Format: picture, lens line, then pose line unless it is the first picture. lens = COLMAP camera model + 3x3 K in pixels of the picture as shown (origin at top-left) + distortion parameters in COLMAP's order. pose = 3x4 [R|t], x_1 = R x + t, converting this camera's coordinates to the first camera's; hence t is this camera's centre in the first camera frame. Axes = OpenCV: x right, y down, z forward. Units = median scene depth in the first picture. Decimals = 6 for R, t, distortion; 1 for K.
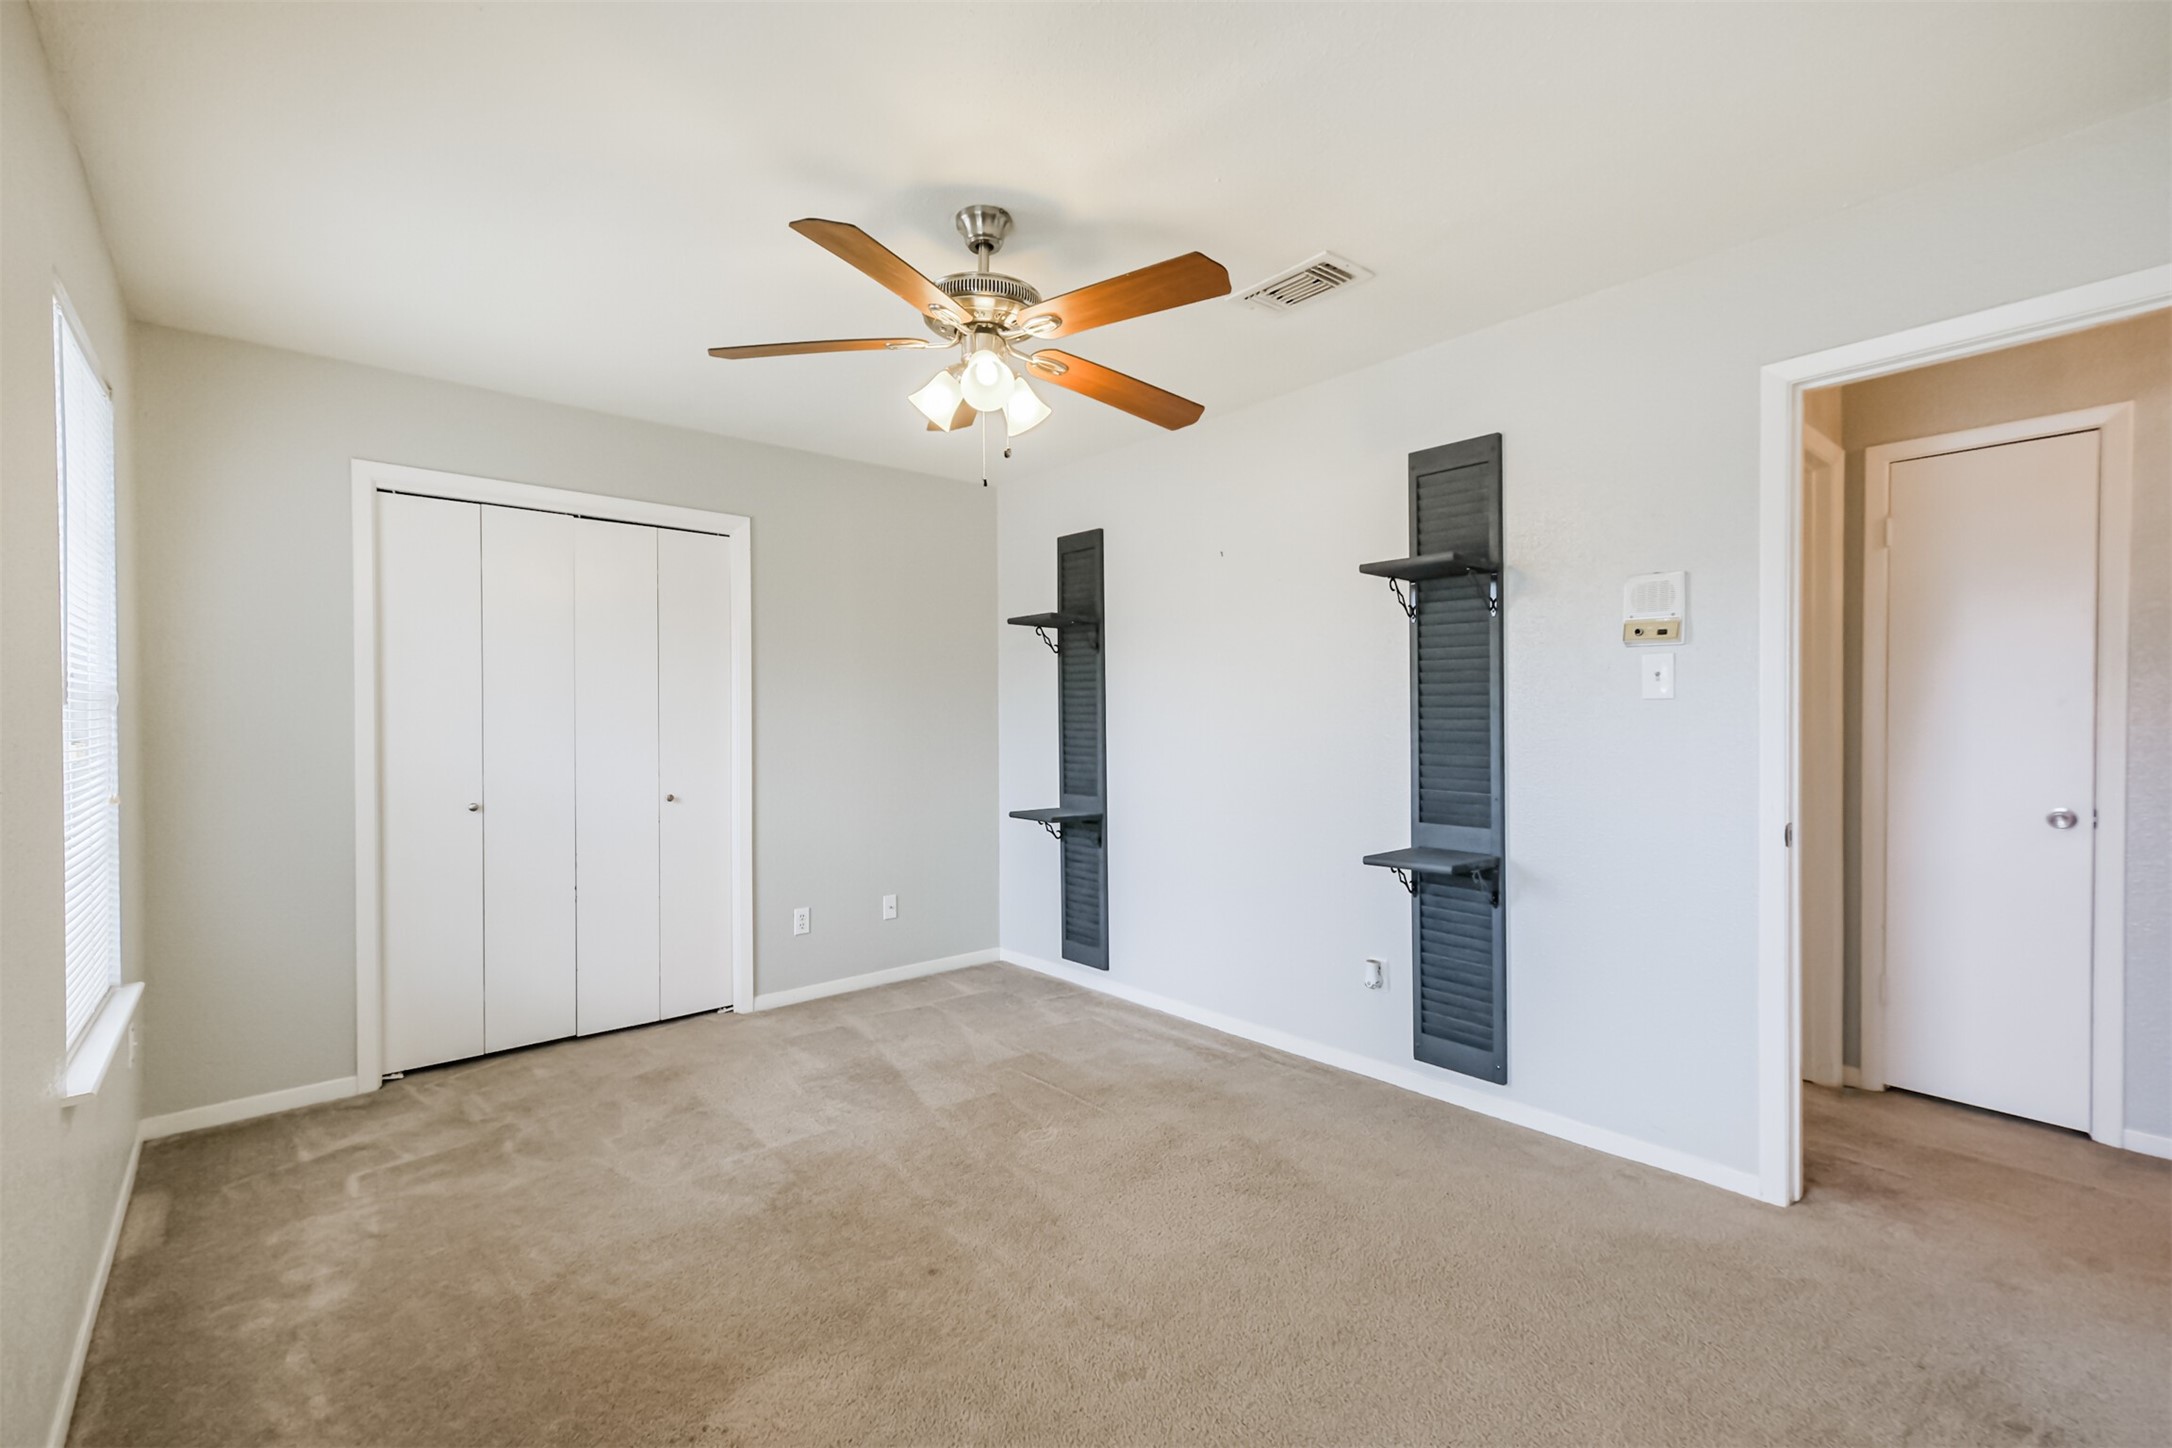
lens RADIAL K [[967.9, 0, 1078.8], [0, 967.9, 725.2], [0, 0, 1]] dist [0.001397, -0.000127]
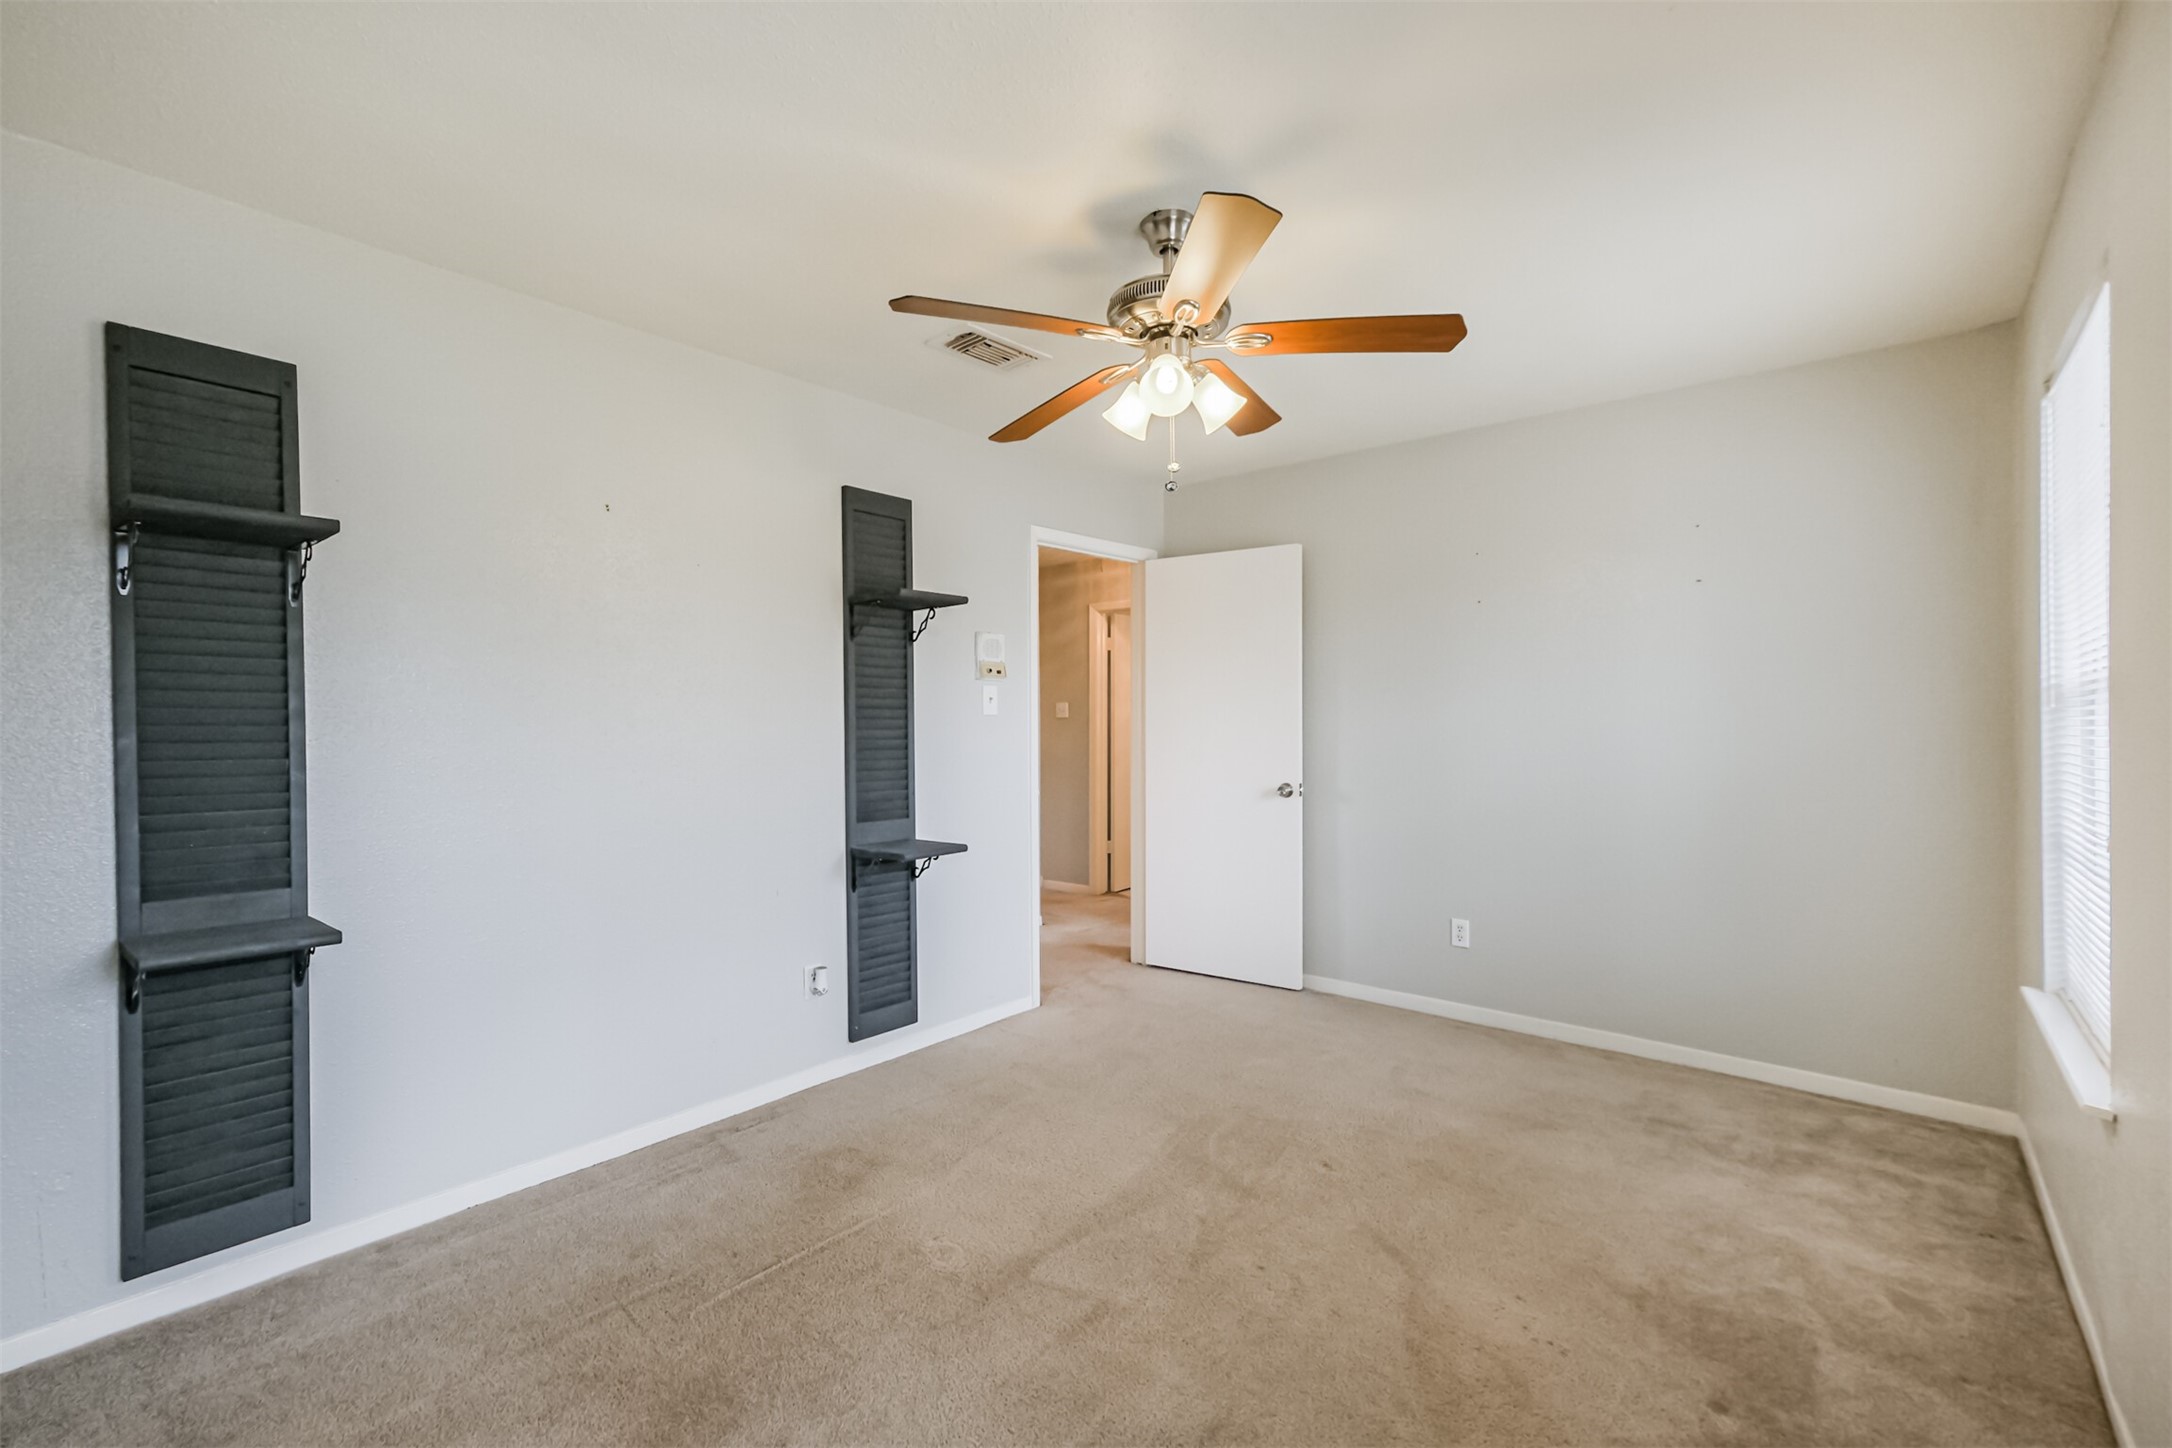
lens RADIAL K [[967.9, 0, 1078.8], [0, 967.9, 725.2], [0, 0, 1]] dist [0.001397, -0.000127]
pose [[-0.186099, 0.018919, 0.982349, -0.767436], [0.028432, 0.999500, -0.013863, 0.012088], [-0.982120, 0.025350, -0.186544, 0.939646]]
